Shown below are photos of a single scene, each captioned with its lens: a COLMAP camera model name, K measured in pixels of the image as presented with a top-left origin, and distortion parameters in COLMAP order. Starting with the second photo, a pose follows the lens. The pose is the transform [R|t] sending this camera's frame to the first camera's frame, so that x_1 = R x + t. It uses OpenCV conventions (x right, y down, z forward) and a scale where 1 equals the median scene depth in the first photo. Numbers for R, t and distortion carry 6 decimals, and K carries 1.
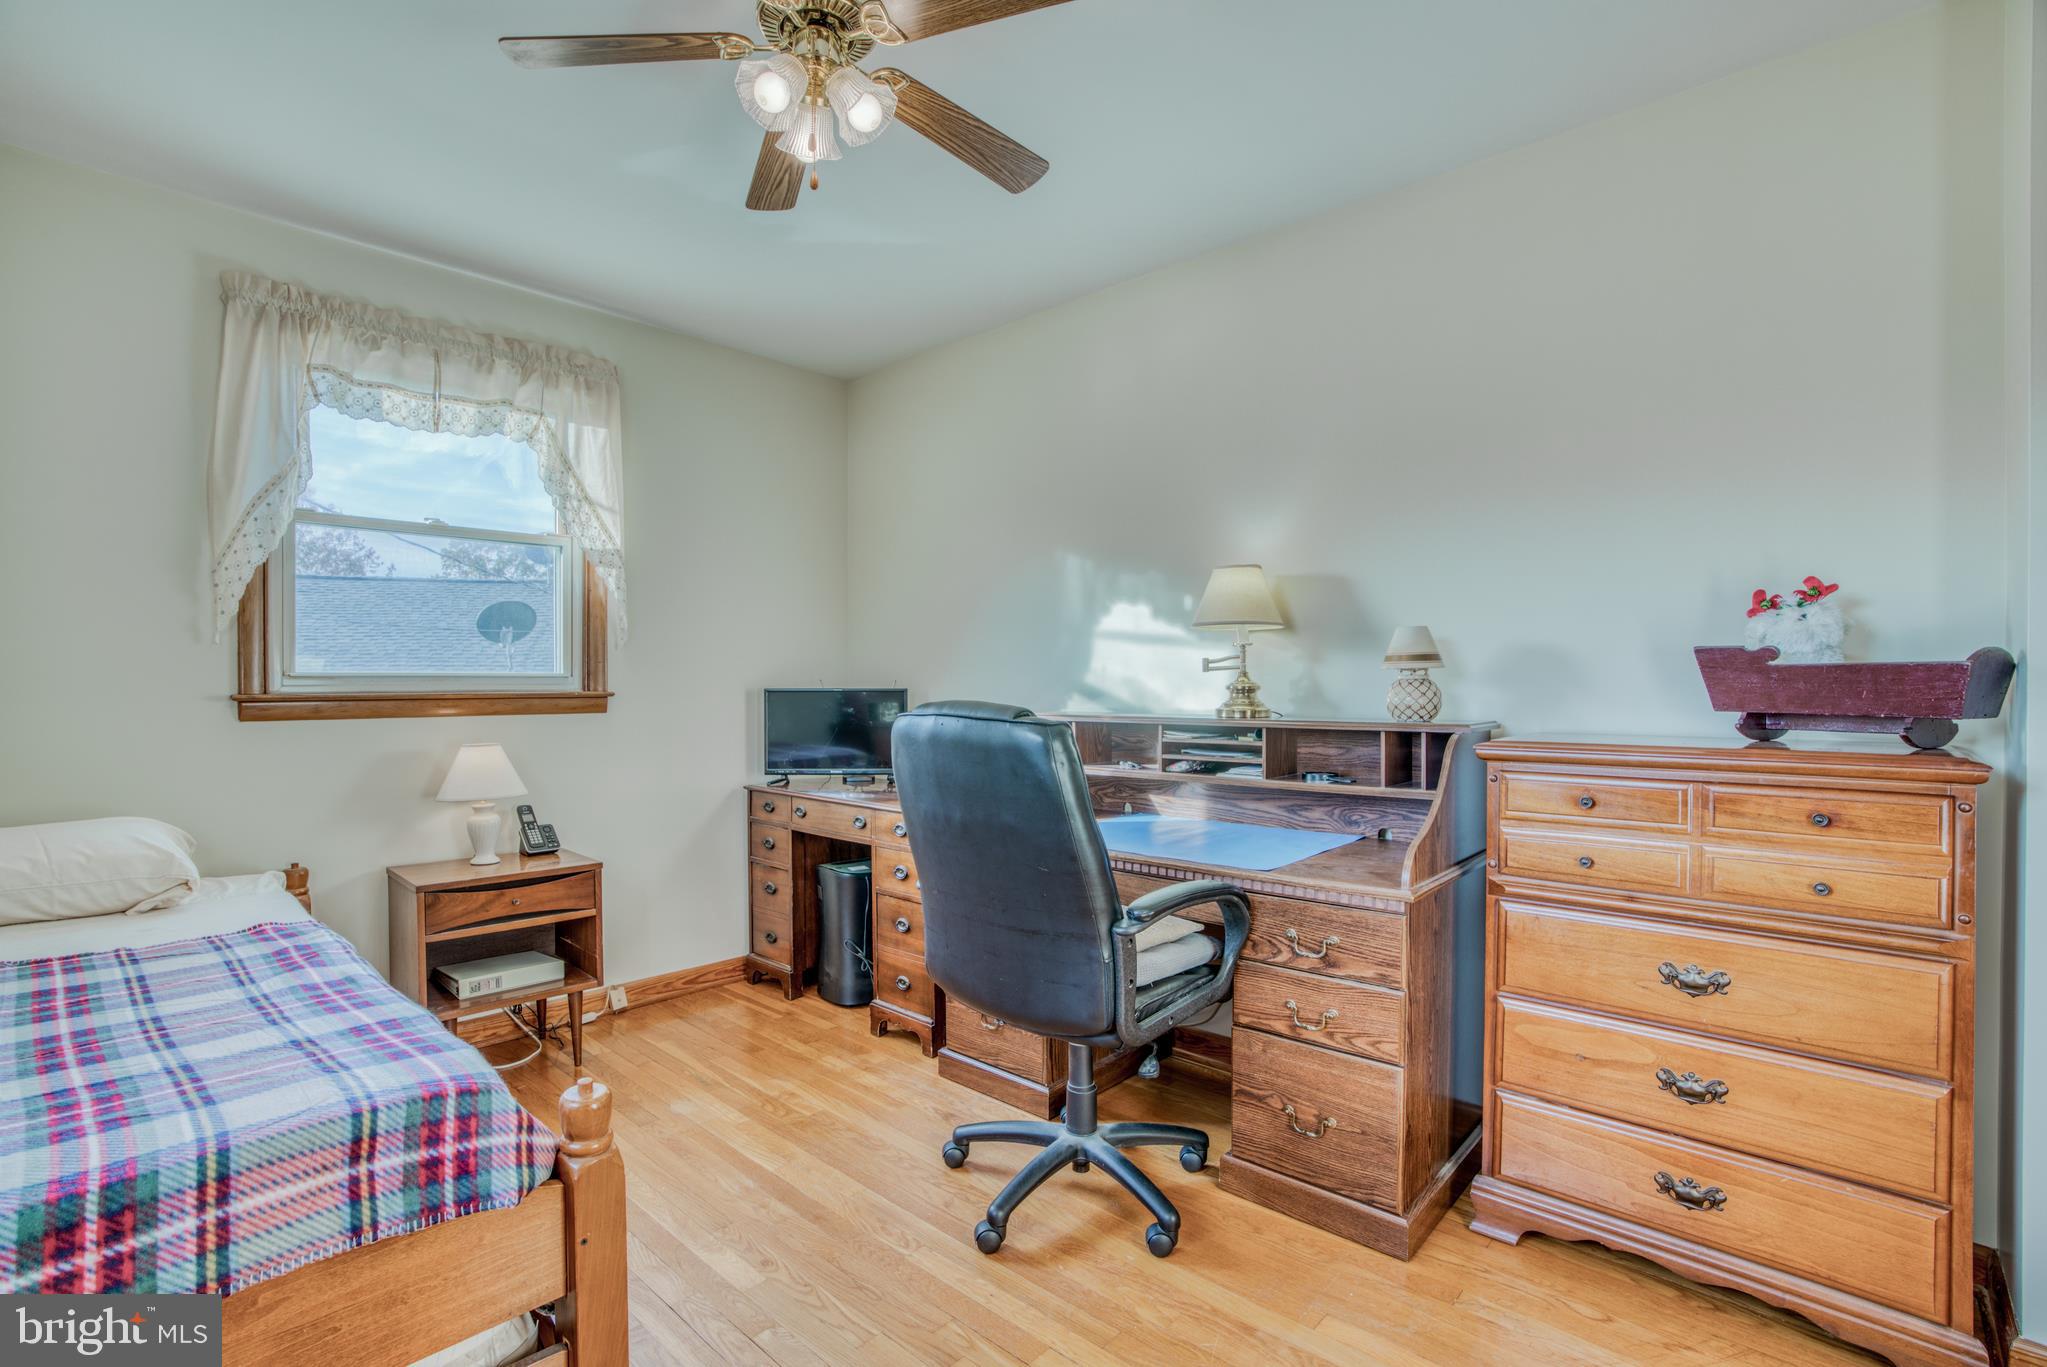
lens RADIAL K [[943.7, 0, 1012.0], [0, 943.7, 679.5], [0, 0, 1]] dist [-0.047038, 0.018184]
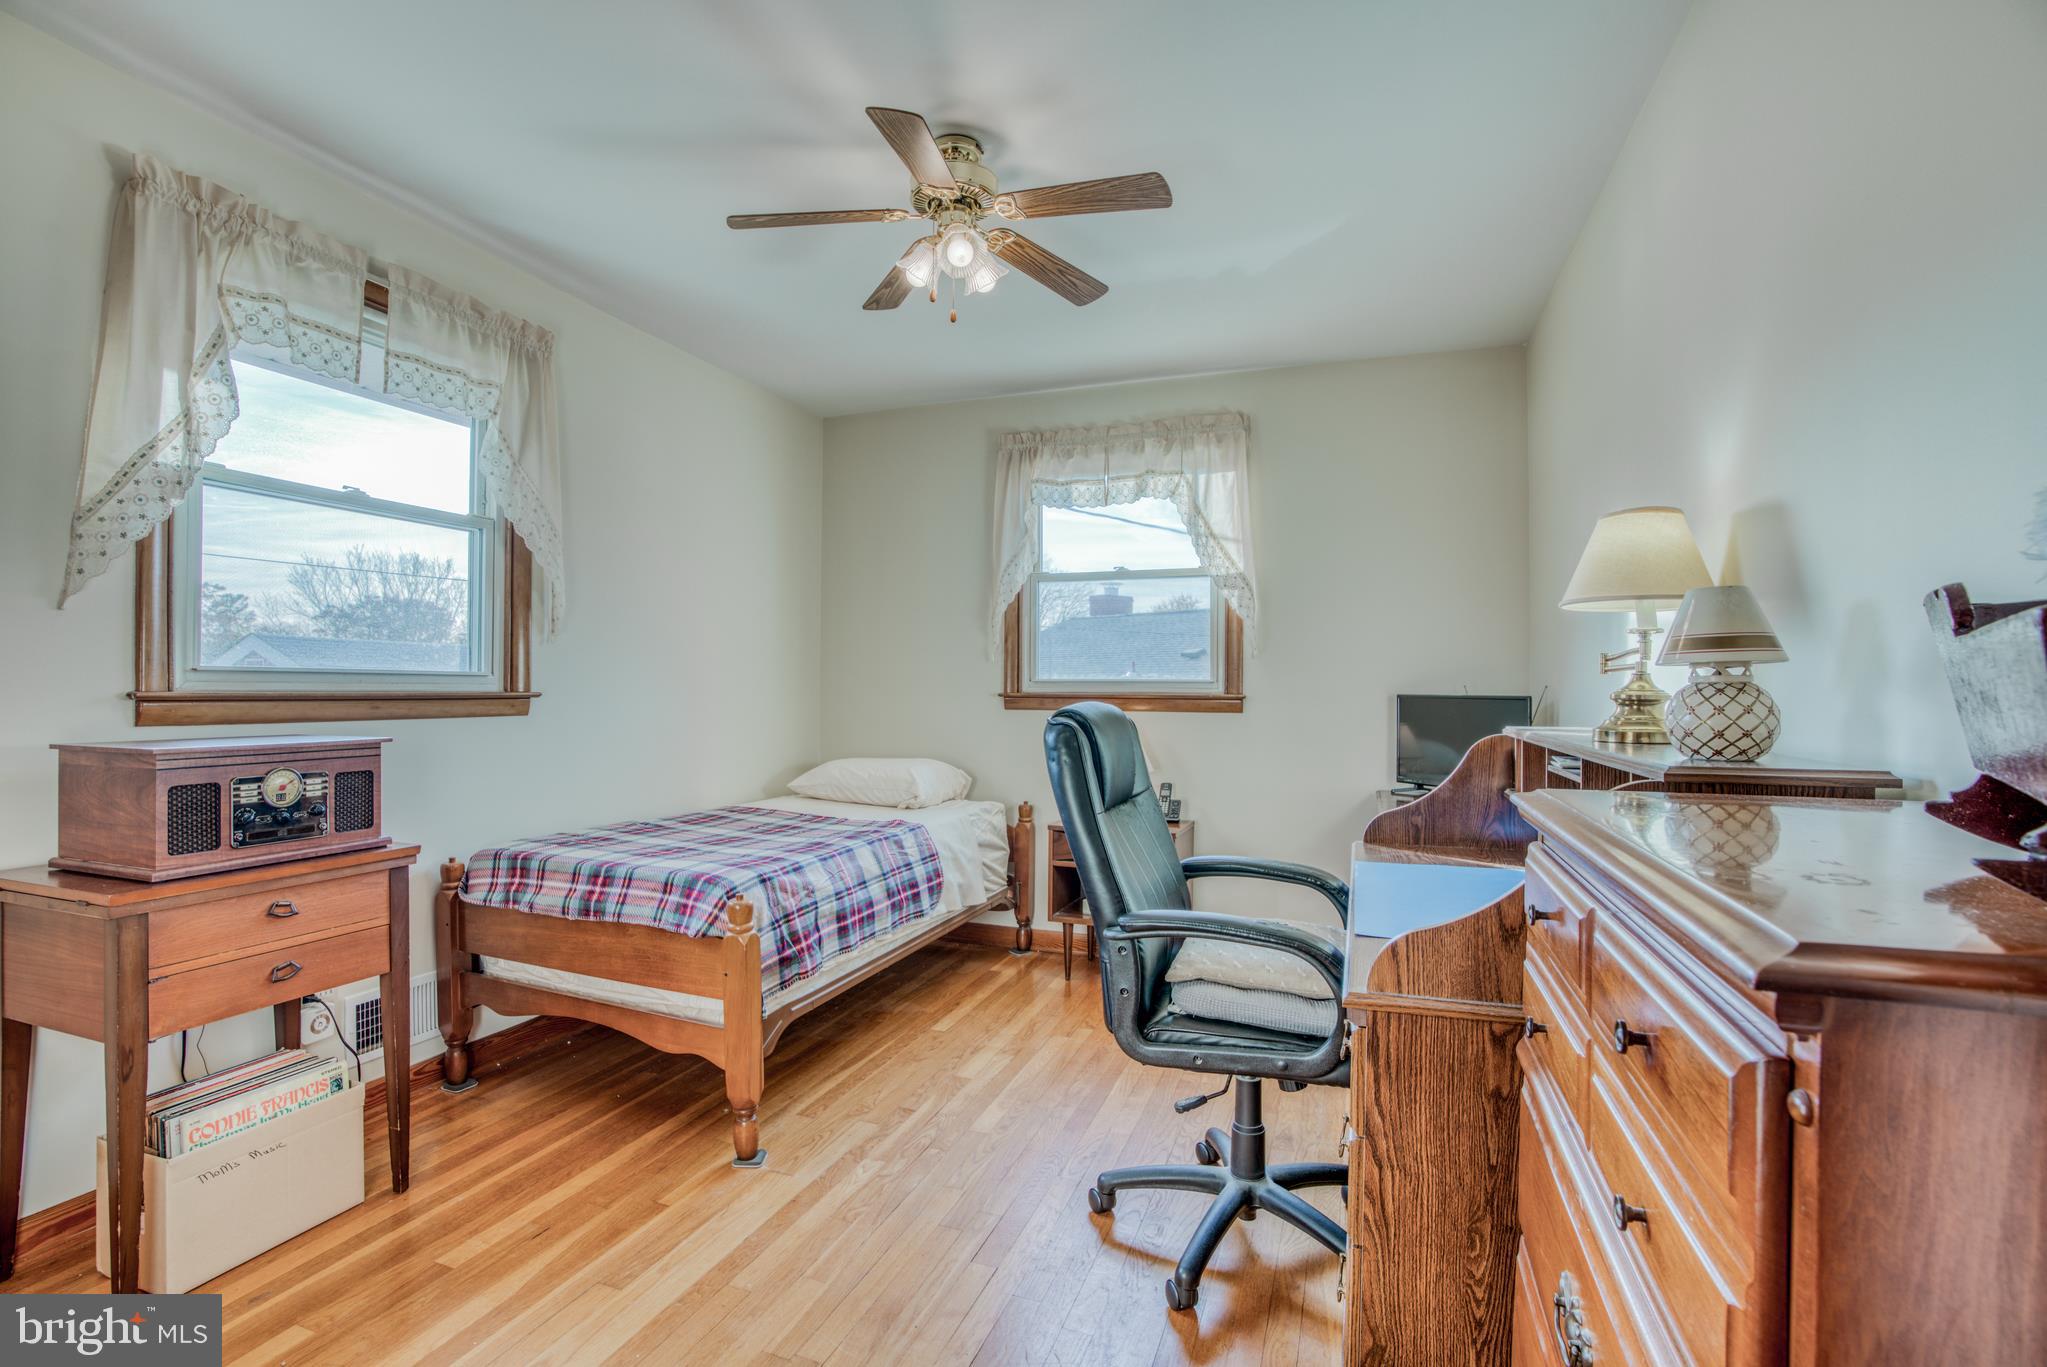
lens RADIAL K [[943.7, 0, 1006.4], [0, 943.7, 690.6], [0, 0, 1]] dist [-0.047038, 0.018184]
pose [[0.379411, 0.007823, -0.925195, 0.584655], [-0.007125, 0.999959, 0.005534, 0.003145], [0.925201, 0.004492, 0.379452, 0.304547]]
